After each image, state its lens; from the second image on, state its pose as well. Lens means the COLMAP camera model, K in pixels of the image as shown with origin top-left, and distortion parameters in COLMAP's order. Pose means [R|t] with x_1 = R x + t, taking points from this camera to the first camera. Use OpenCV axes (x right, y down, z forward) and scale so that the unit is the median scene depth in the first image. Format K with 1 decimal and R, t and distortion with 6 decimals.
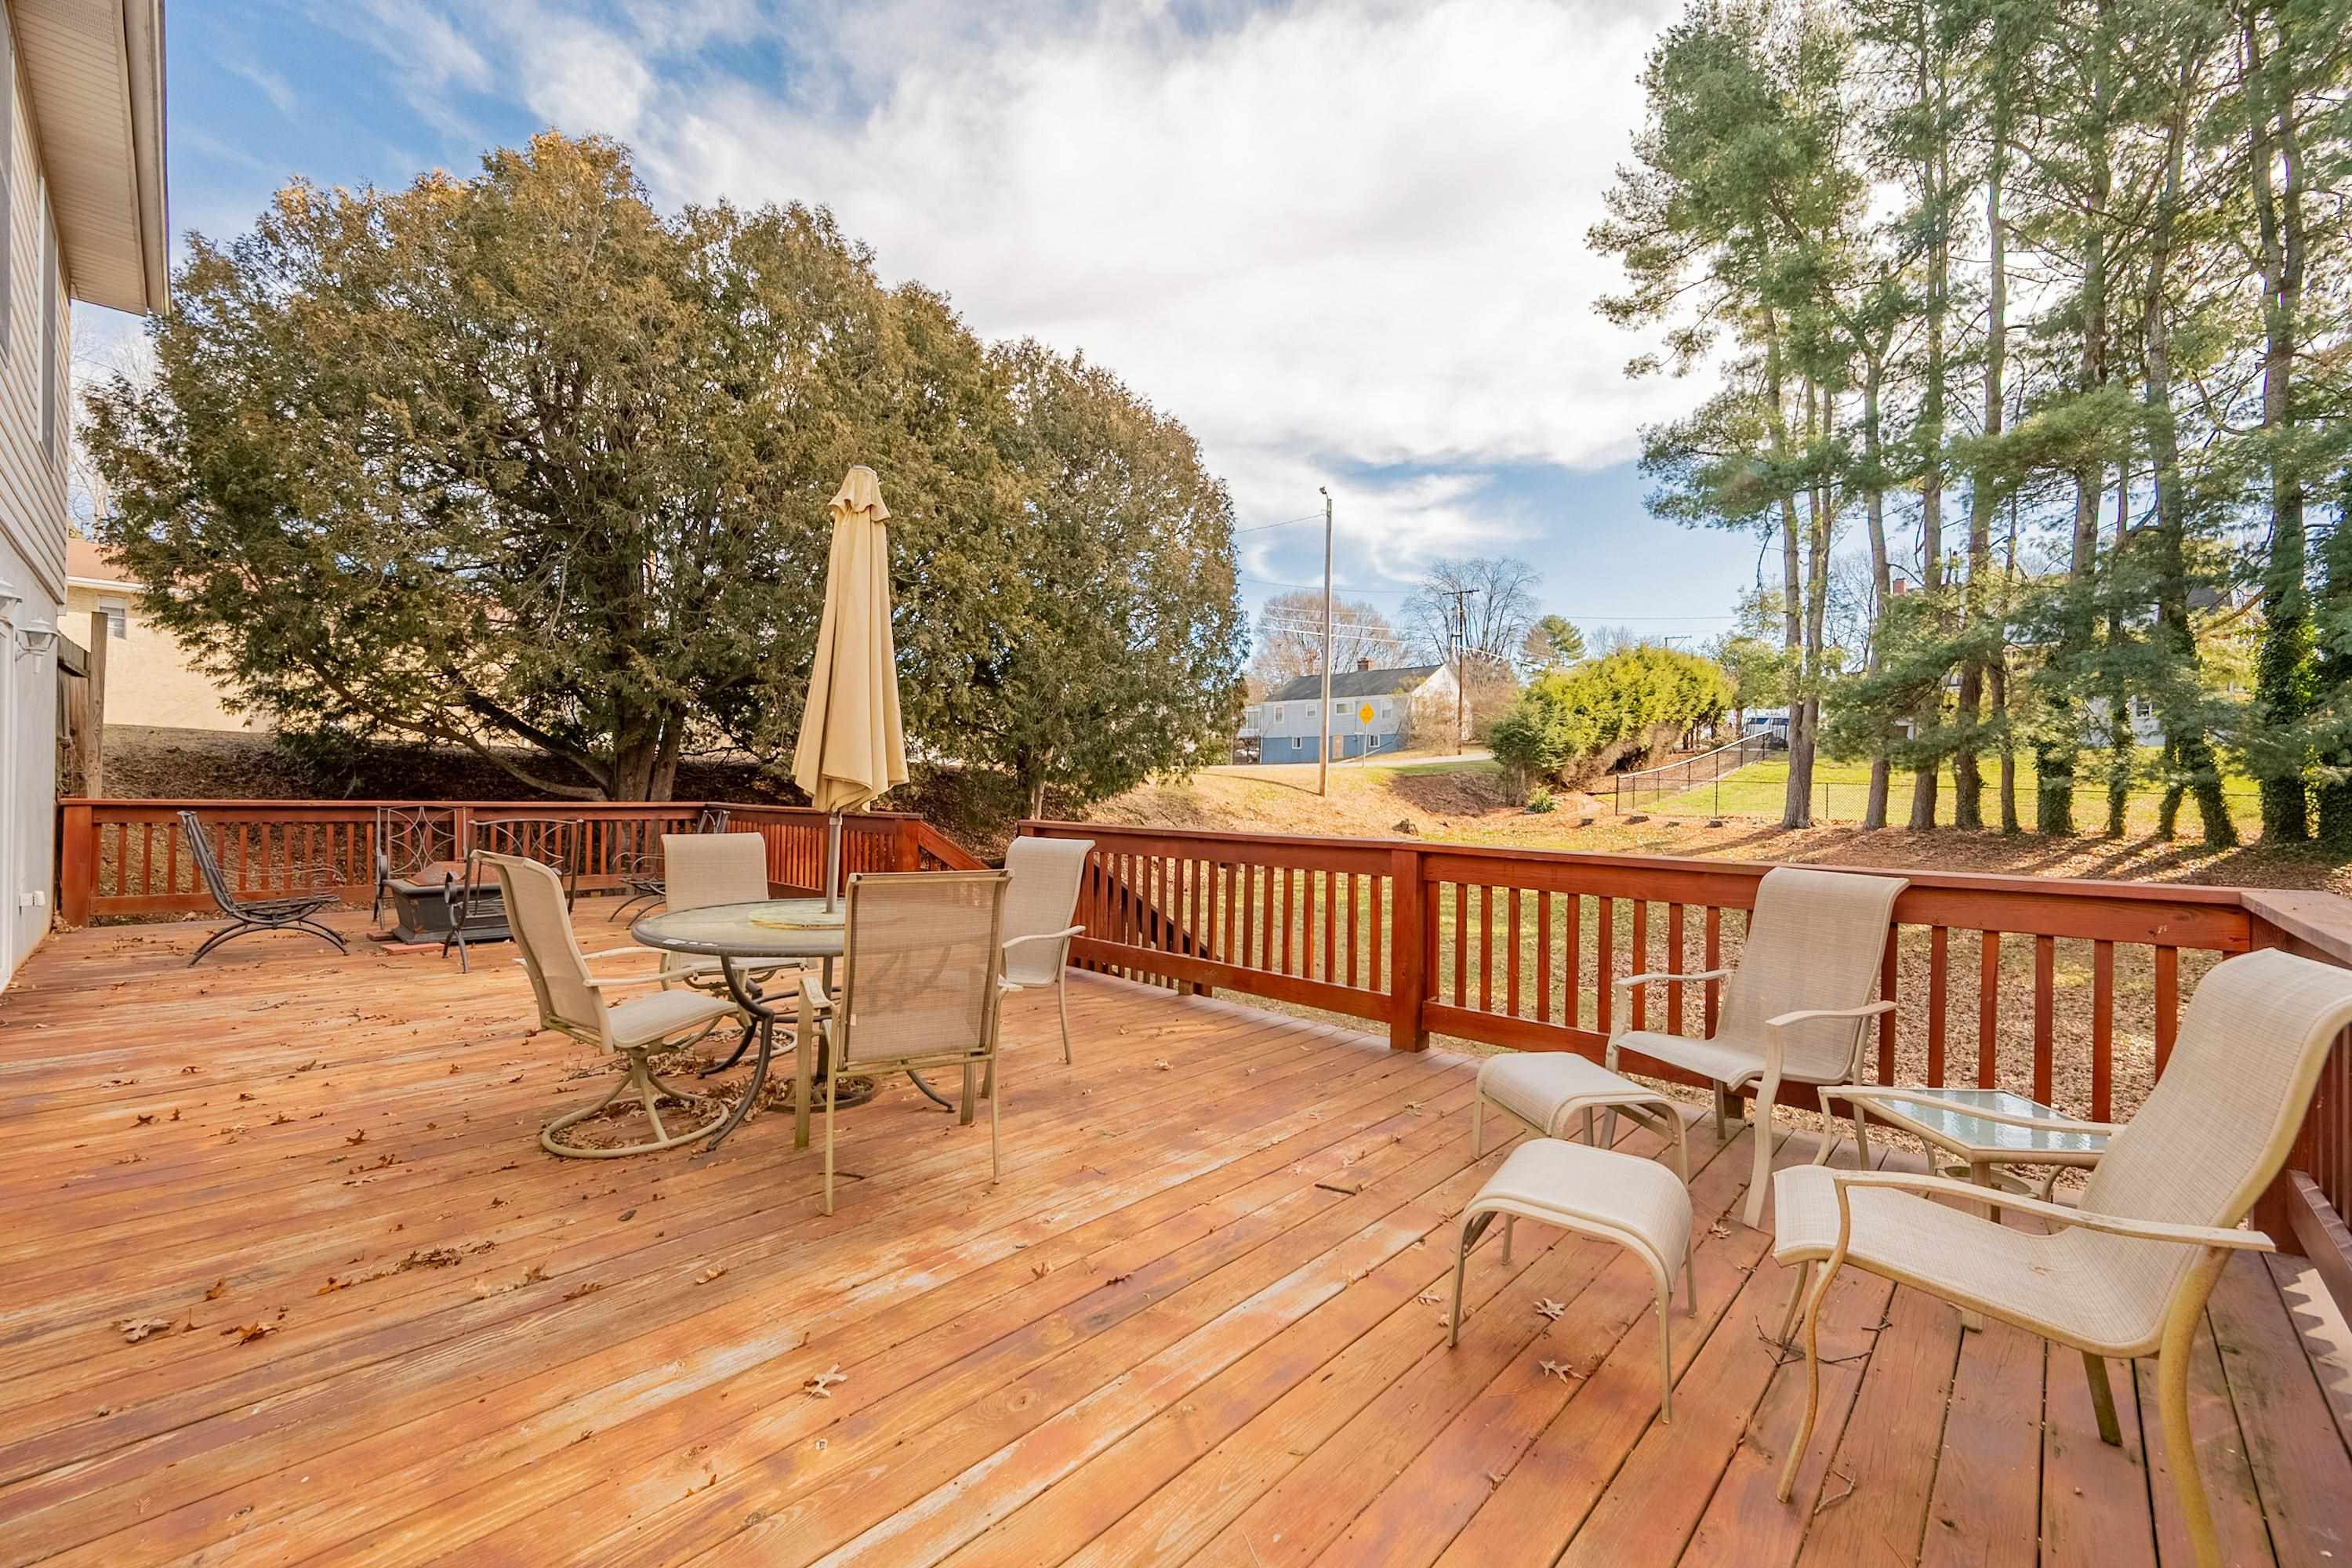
lens RADIAL K [[934.4, 0, 1177.0], [0, 934.4, 793.6], [0, 0, 1]] dist [0.001389, -0.000421]
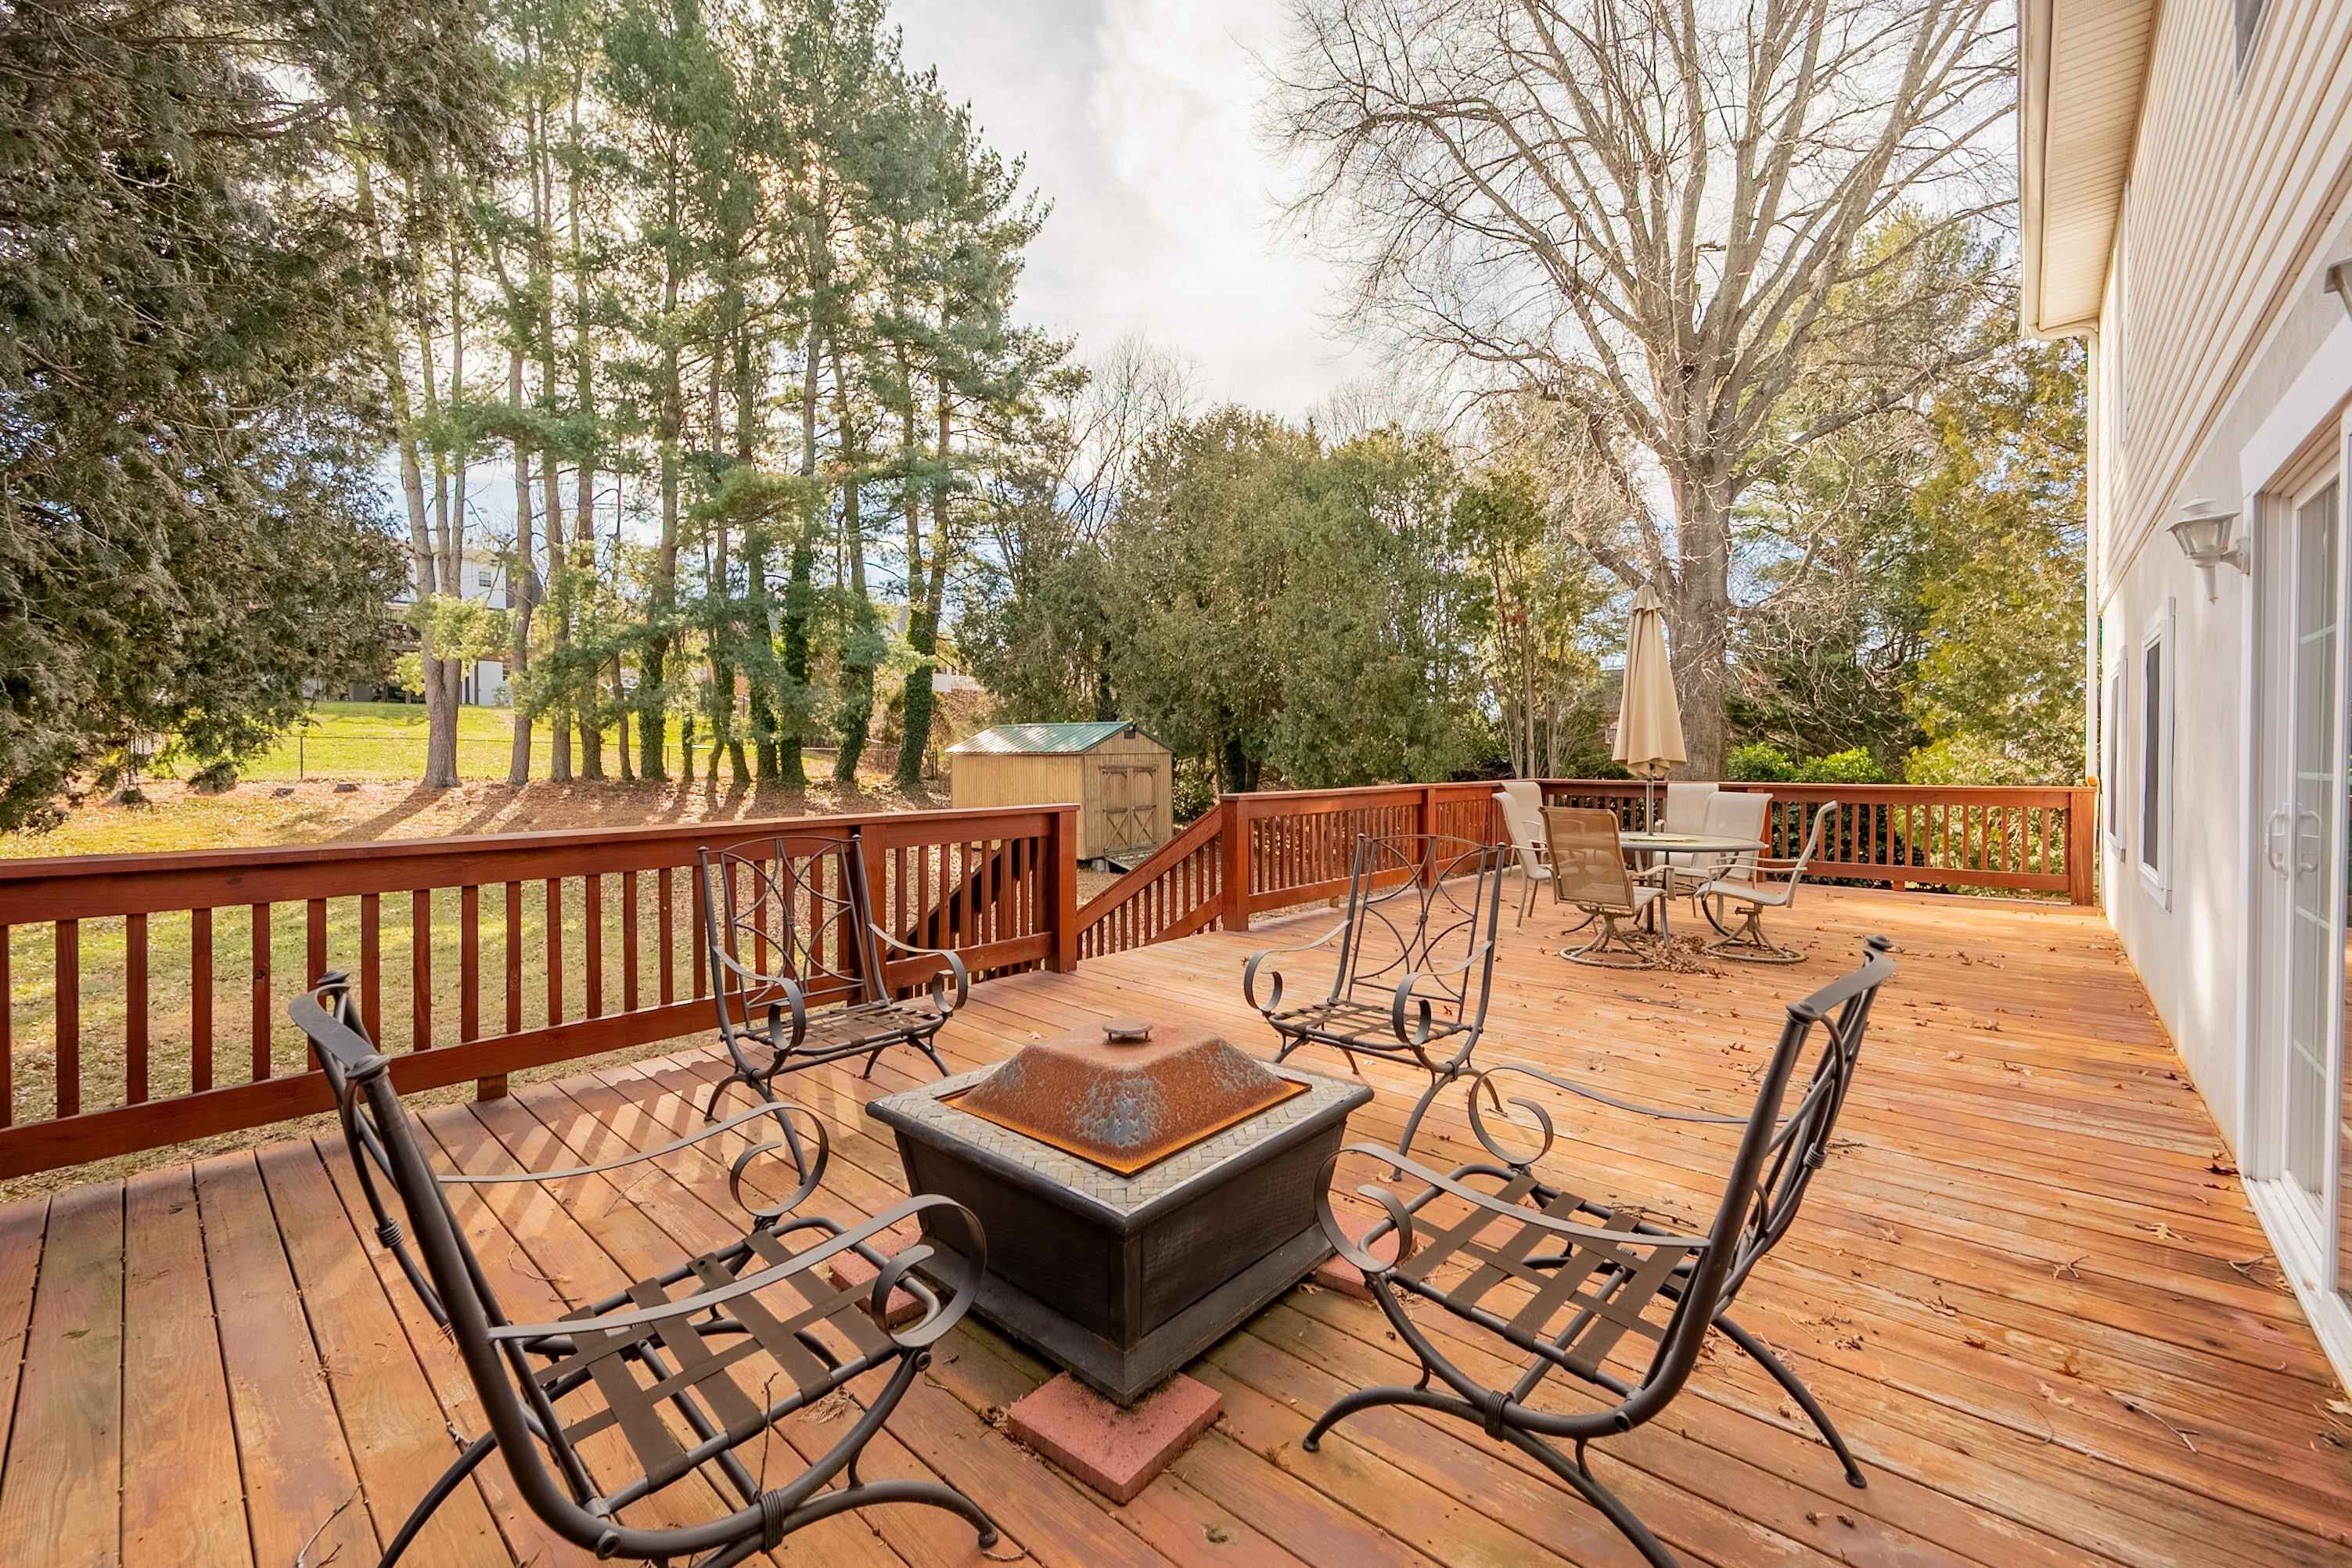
lens RADIAL K [[941.9, 0, 1173.2], [0, 941.9, 771.5], [0, 0, 1]] dist [0.001733, 0.000006]
pose [[-0.029672, -0.034967, 0.998948, -0.279636], [0.006580, 0.999359, 0.035177, -0.007017], [-0.999538, 0.007617, -0.029423, 0.265529]]
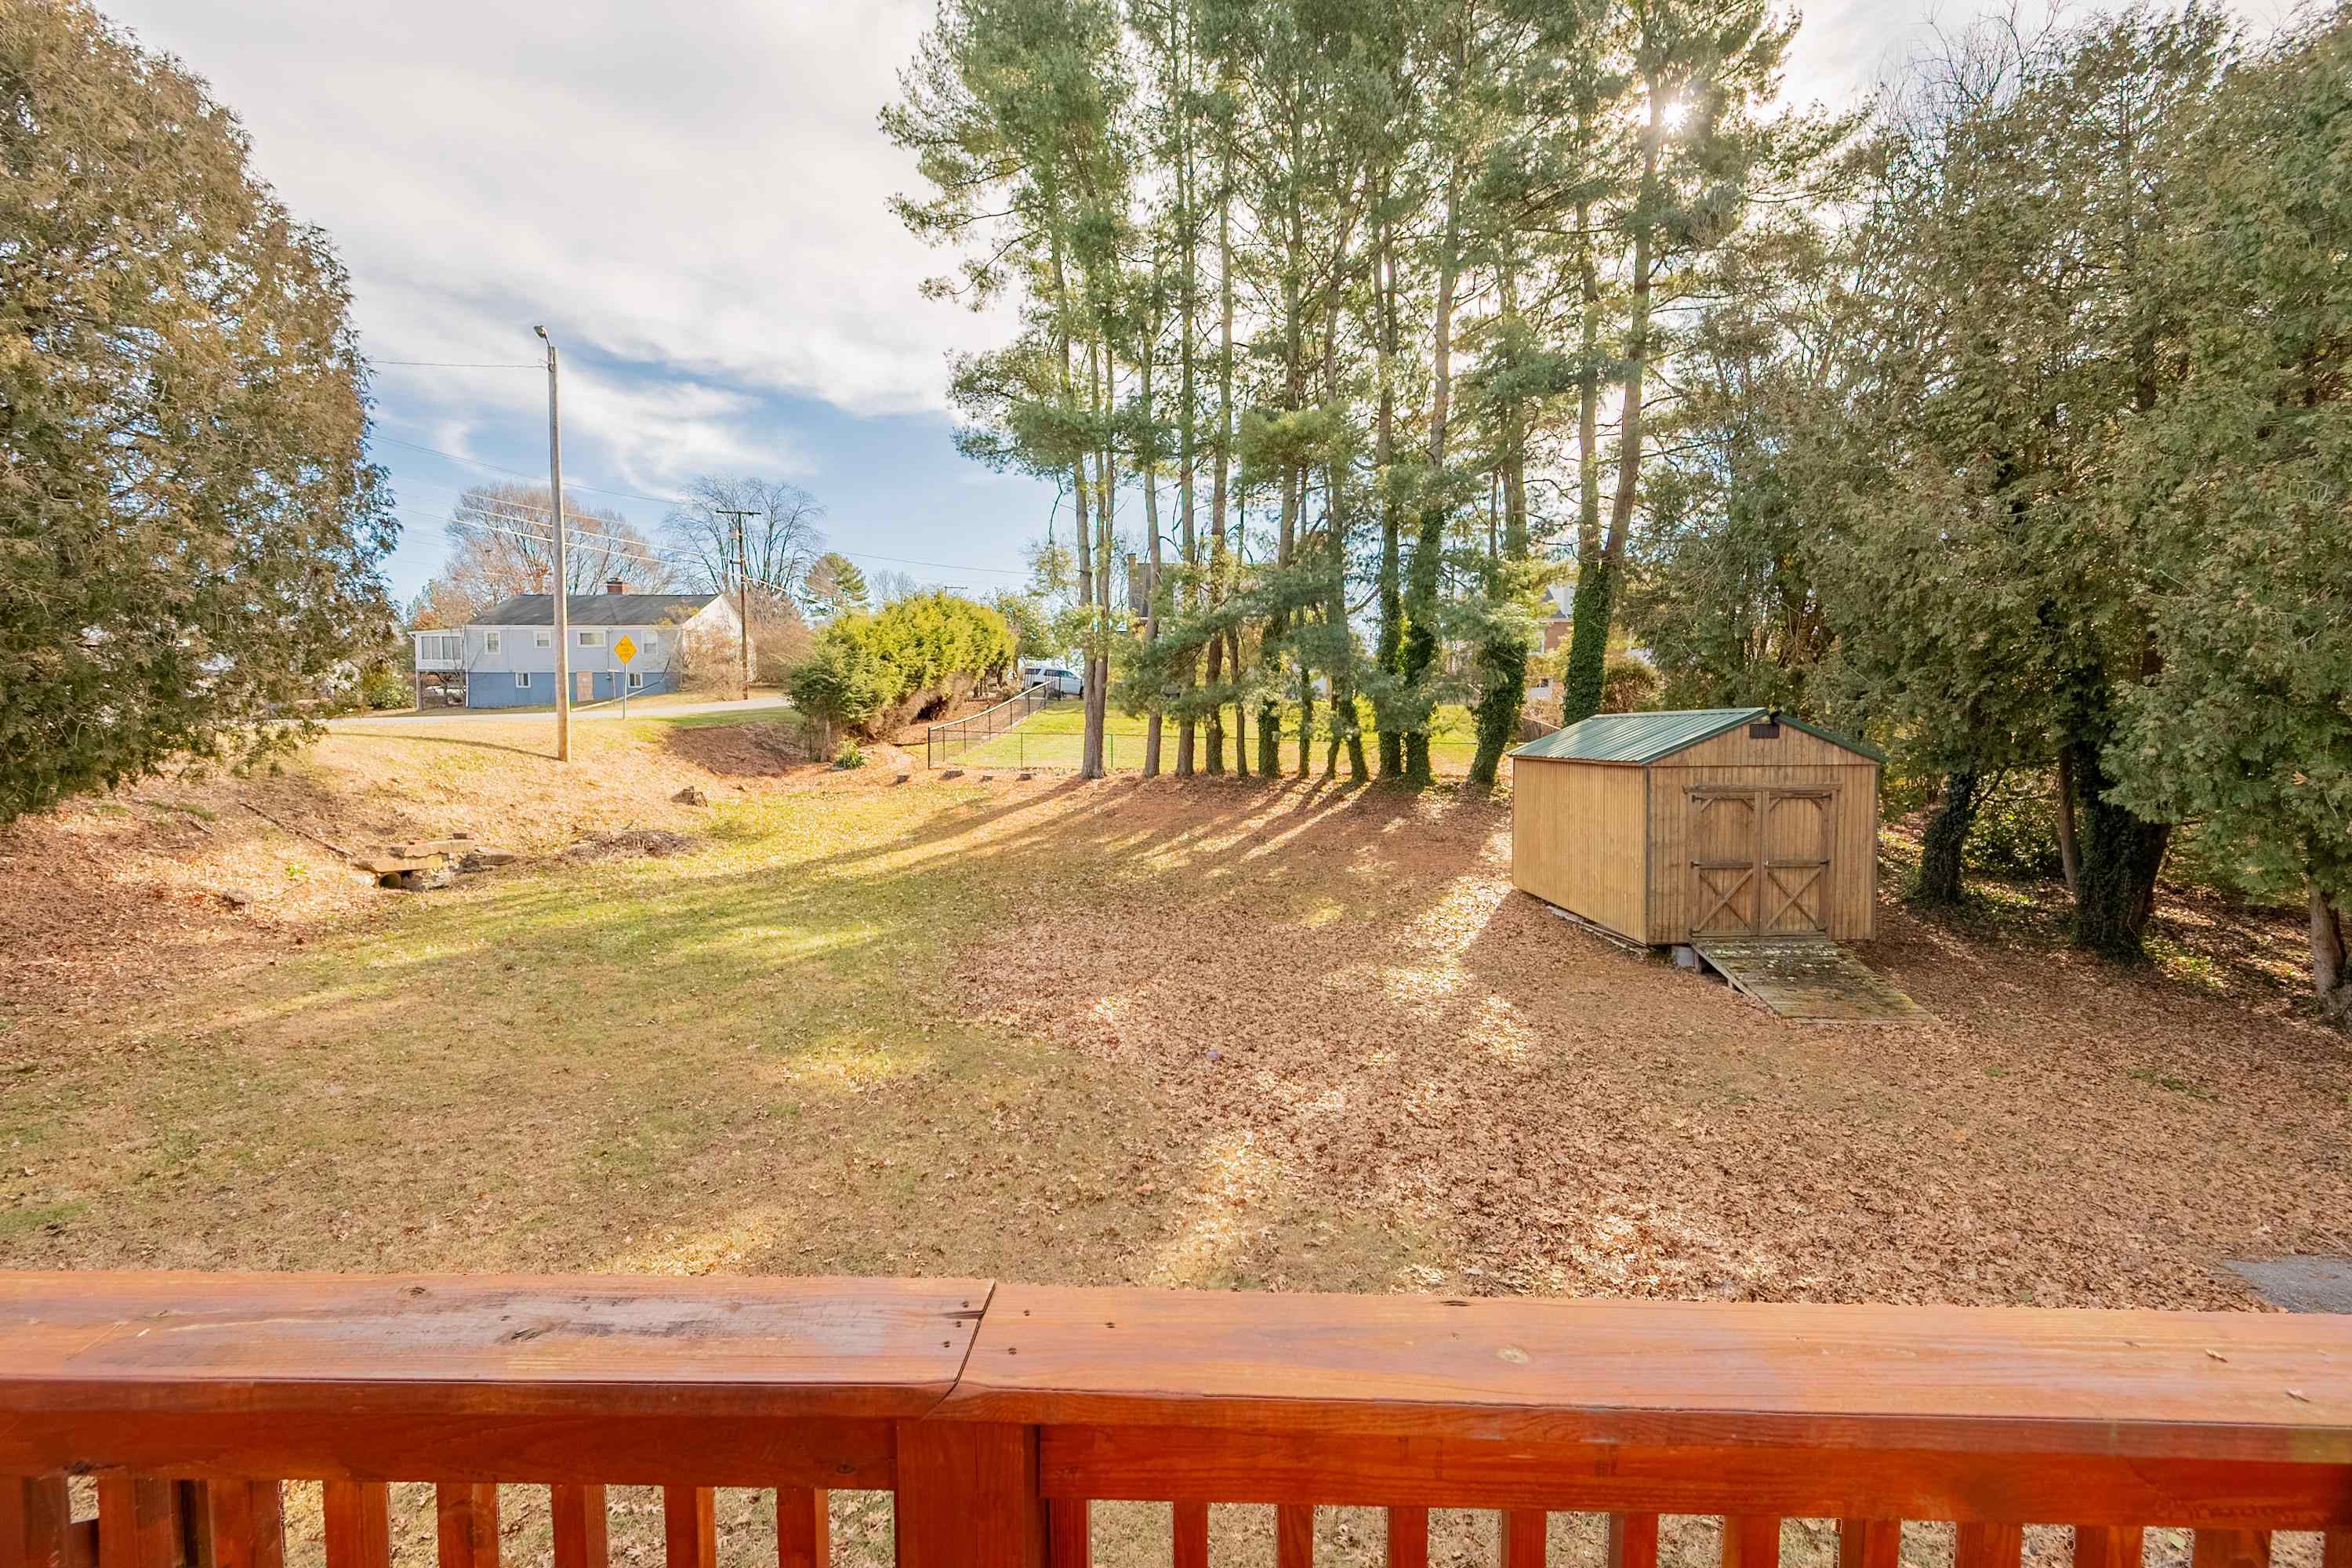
lens RADIAL K [[934.4, 0, 1177.0], [0, 934.4, 793.6], [0, 0, 1]] dist [0.001389, -0.000421]
pose [[0.743849, -0.056686, 0.665939, 0.023880], [0.014024, 0.997501, 0.069244, -0.016120], [-0.668200, -0.042168, 0.742785, 0.133512]]
